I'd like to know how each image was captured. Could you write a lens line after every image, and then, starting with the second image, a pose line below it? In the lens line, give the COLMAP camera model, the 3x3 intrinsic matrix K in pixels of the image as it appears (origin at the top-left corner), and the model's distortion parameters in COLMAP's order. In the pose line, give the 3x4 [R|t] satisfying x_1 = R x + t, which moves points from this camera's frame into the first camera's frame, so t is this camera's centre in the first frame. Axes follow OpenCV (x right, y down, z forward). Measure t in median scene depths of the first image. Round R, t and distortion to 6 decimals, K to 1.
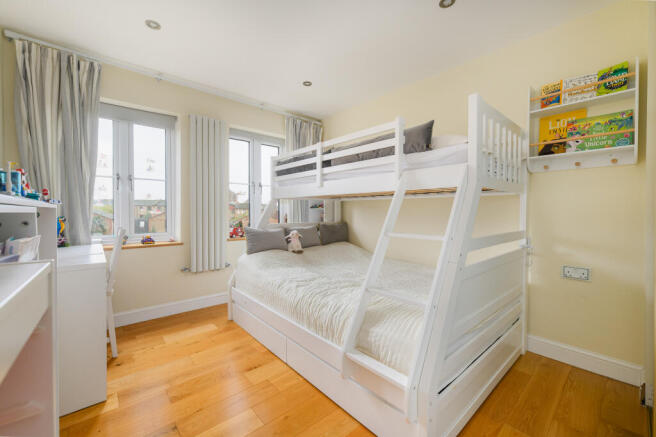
lens RADIAL K [[264.3, 0, 329.8], [0, 264.3, 216.1], [0, 0, 1]] dist [-0.000632, -0.000672]
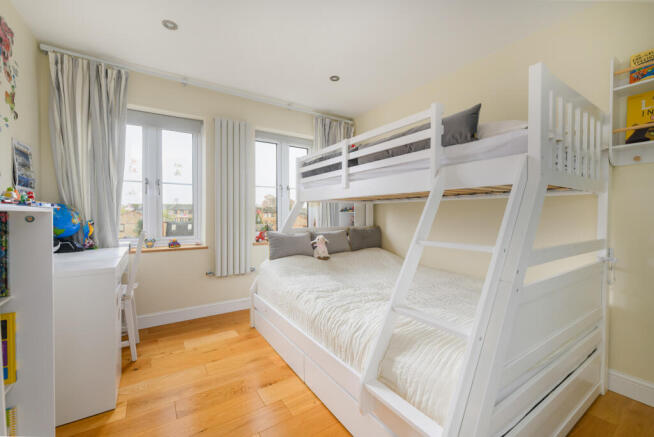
lens RADIAL K [[263.5, 0, 323.9], [0, 263.5, 219.2], [0, 0, 1]] dist [-0.000632, -0.000672]
pose [[0.985797, 0.002739, -0.167922, 0.049630], [-0.003052, 0.999994, -0.001606, -0.002715], [0.167916, 0.002096, 0.985799, 0.108110]]
